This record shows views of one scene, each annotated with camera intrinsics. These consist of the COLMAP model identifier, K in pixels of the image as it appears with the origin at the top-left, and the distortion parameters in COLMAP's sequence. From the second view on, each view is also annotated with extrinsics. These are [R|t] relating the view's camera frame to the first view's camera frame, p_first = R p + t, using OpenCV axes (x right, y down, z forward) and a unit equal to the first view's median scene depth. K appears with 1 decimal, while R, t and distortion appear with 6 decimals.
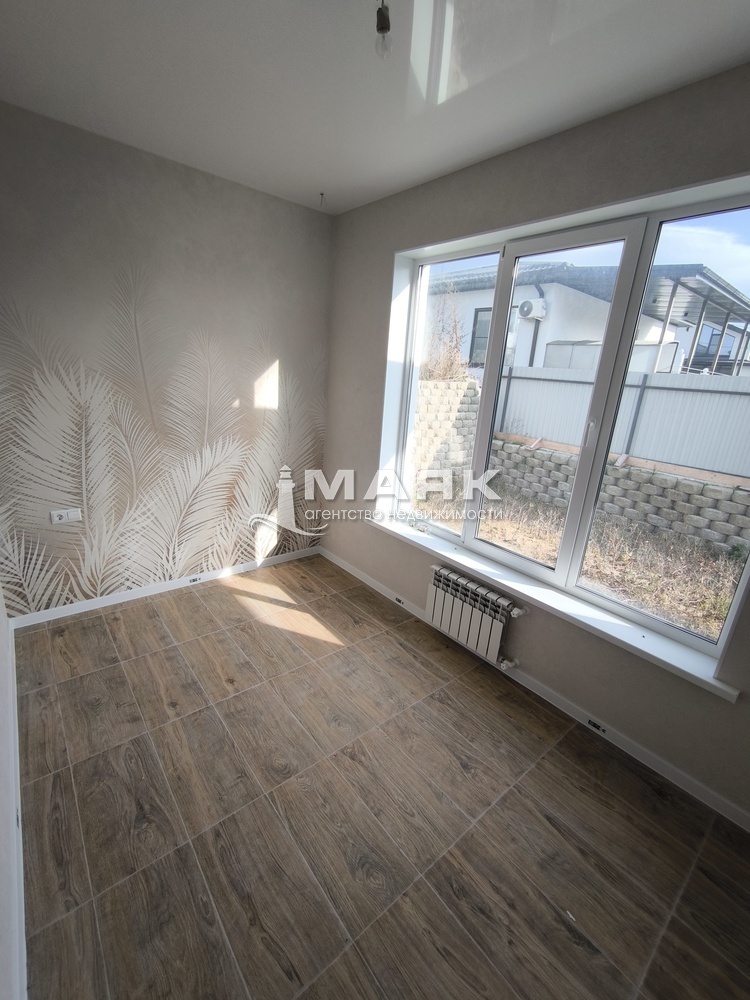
lens RADIAL K [[426.3, 0, 371.3], [0, 426.3, 498.6], [0, 0, 1]] dist [0.000805, 0.000782]
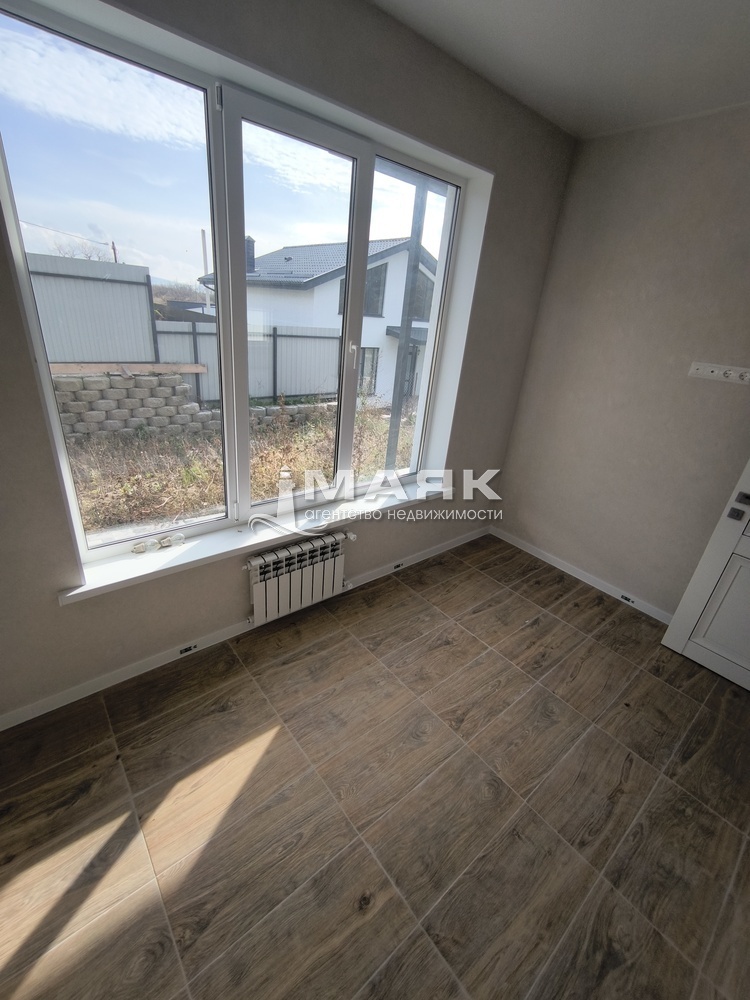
lens RADIAL K [[424.9, 0, 373.1], [0, 424.9, 499.2], [0, 0, 1]] dist [-0.005200, 0.001552]
pose [[0.008125, -0.470159, 0.882544, -0.675791], [0.197986, 0.865858, 0.459447, -0.357042], [-0.980171, 0.170998, 0.100120, 0.980163]]
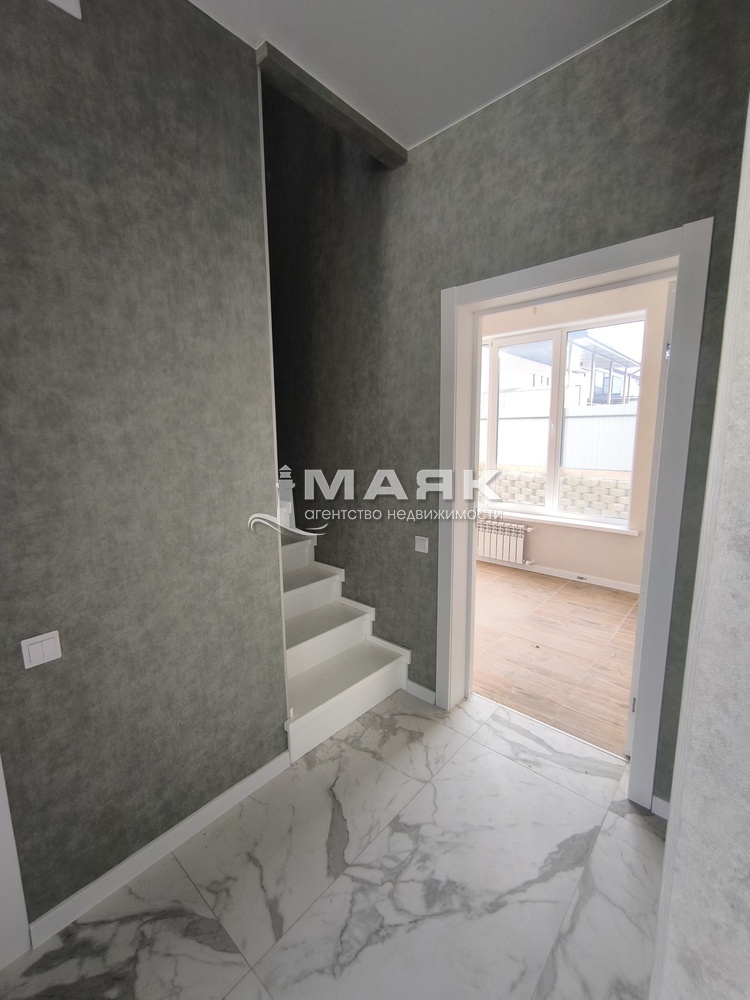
lens RADIAL K [[424.9, 0, 373.1], [0, 424.9, 499.2], [0, 0, 1]] dist [-0.005200, 0.001552]
pose [[0.985291, -0.106056, 0.133991, -0.656335], [0.122632, 0.984901, -0.122198, 0.331246], [-0.119008, 0.136833, 0.983420, -0.867777]]
